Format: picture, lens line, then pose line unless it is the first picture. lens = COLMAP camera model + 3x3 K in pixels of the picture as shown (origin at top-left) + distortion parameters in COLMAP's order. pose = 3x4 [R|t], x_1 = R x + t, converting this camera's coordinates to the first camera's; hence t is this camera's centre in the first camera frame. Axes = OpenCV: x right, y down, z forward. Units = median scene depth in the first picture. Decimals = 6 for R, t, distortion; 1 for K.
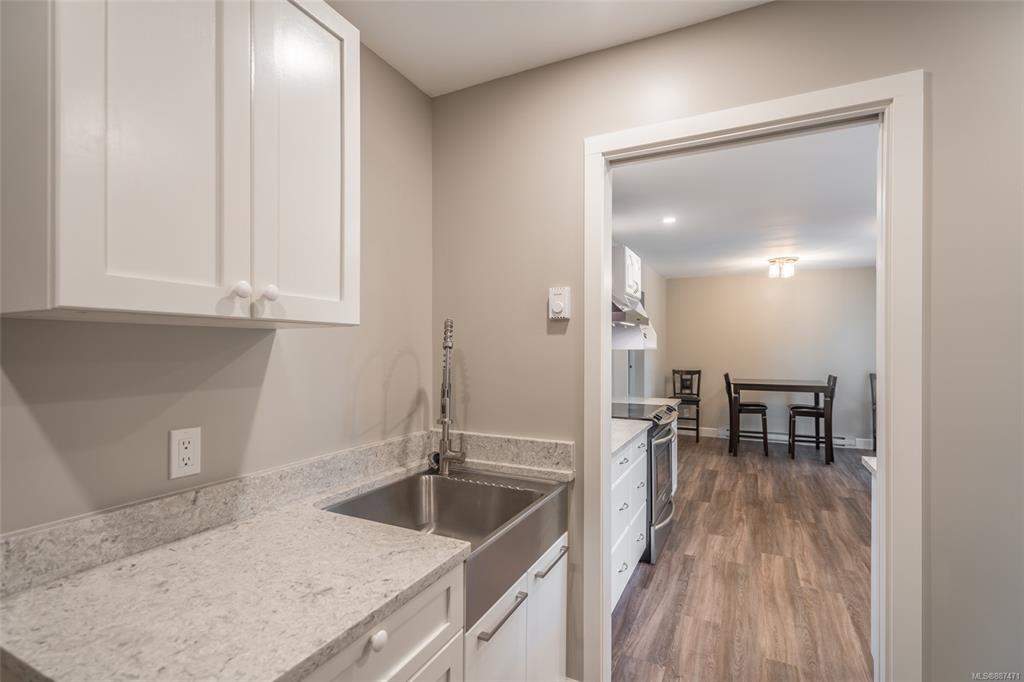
lens RADIAL K [[474.3, 0, 508.2], [0, 474.3, 350.6], [0, 0, 1]] dist [-0.000032, 0.000577]
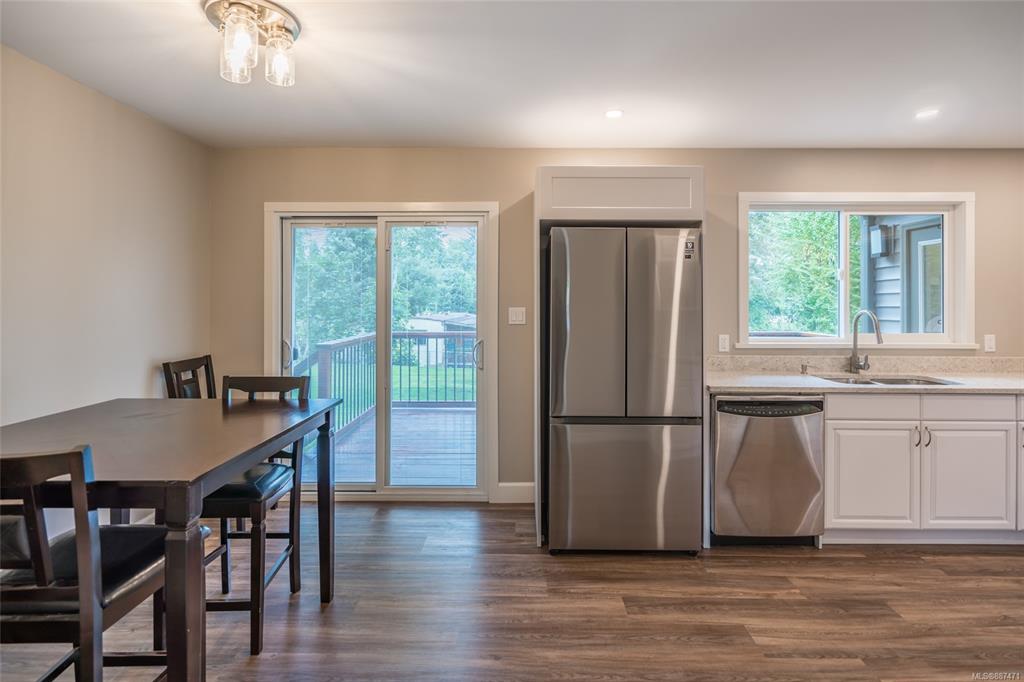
lens RADIAL K [[493.3, 0, 515.0], [0, 493.3, 298.9], [0, 0, 1]] dist [-0.001633, 0.000111]
pose [[-0.450265, 0.006837, 0.892869, 0.453670], [0.003150, 0.999977, -0.006069, -0.017442], [-0.892890, 0.000080, -0.450276, 2.043282]]
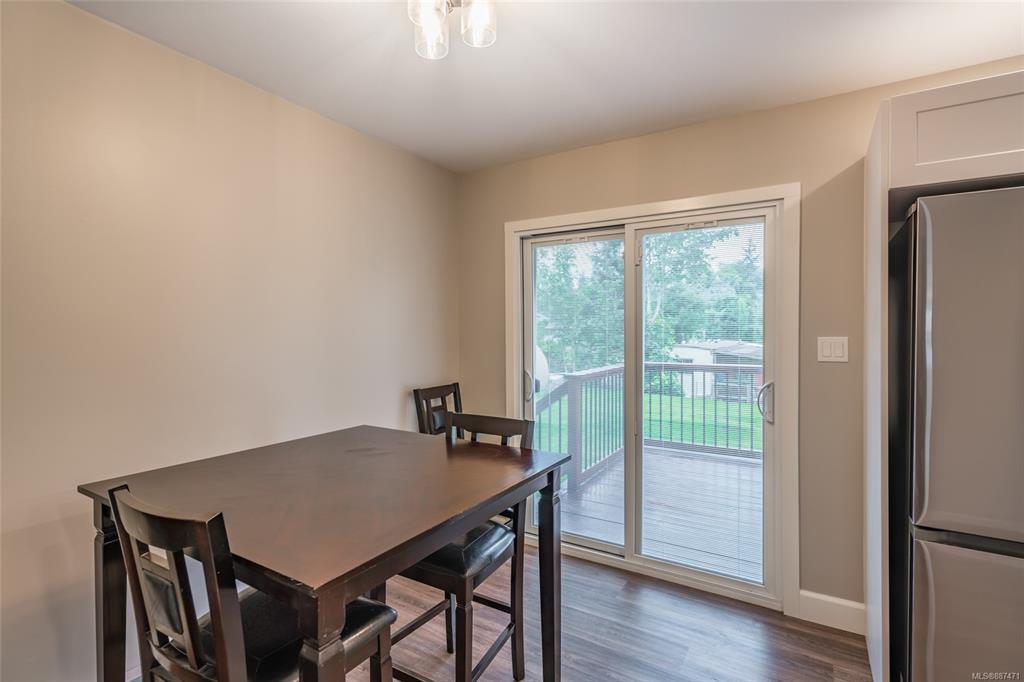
lens RADIAL K [[481.0, 0, 494.0], [0, 481.0, 331.8], [0, 0, 1]] dist [-0.001446, 0.000215]
pose [[0.103412, -0.003621, 0.994632, 0.704446], [0.004820, 0.999983, 0.003139, -0.016991], [-0.994627, 0.004469, 0.103427, 1.959979]]
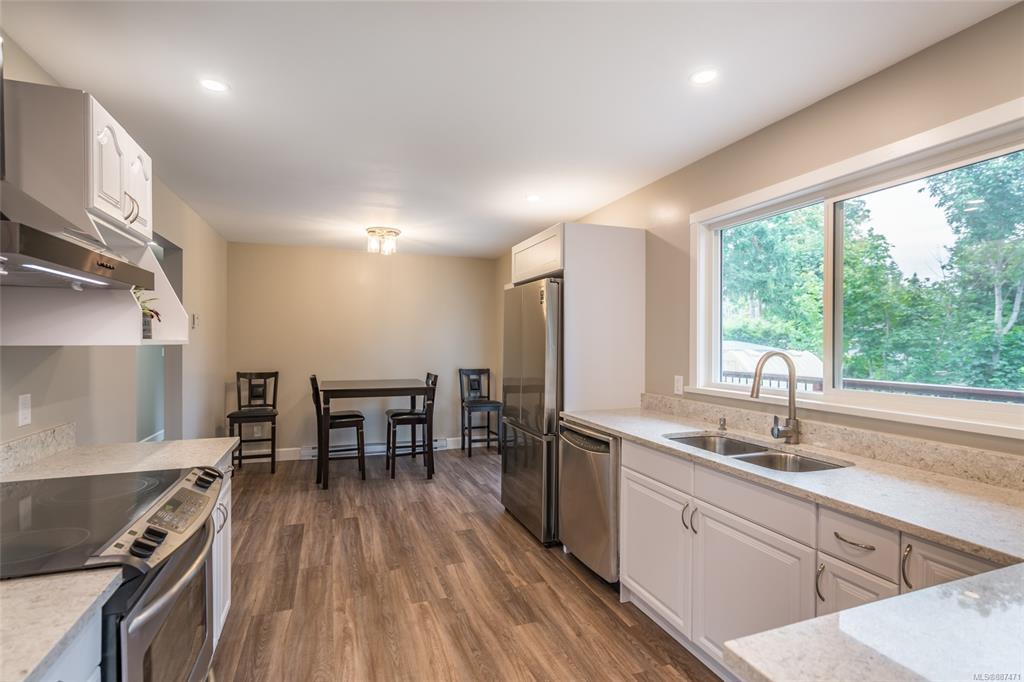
lens RADIAL K [[482.5, 0, 502.8], [0, 482.5, 345.3], [0, 0, 1]] dist [-0.000218, -0.000078]
pose [[0.682096, -0.001160, 0.731262, 0.251590], [-0.001417, 0.999995, 0.002908, -0.006037], [-0.731261, -0.003020, 0.682091, 0.611099]]
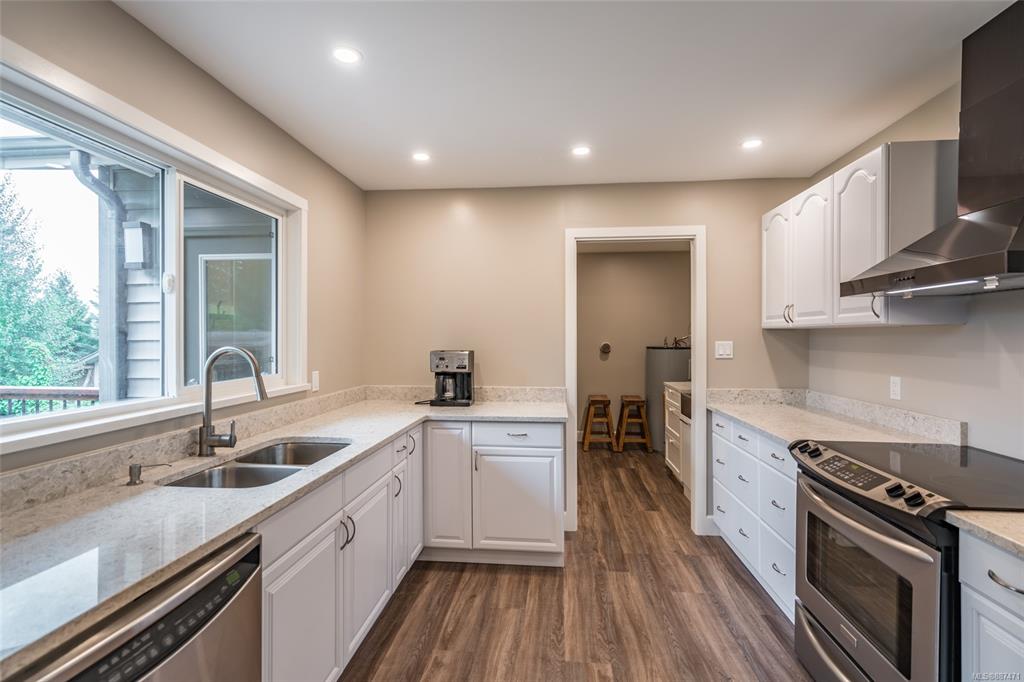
lens RADIAL K [[480.5, 0, 514.3], [0, 480.5, 337.9], [0, 0, 1]] dist [-0.000443, 0.000107]
pose [[-0.927572, 0.003631, -0.373626, 0.989239], [0.000553, 0.999965, 0.008344, -0.012053], [0.373643, 0.007533, -0.927542, 1.563774]]
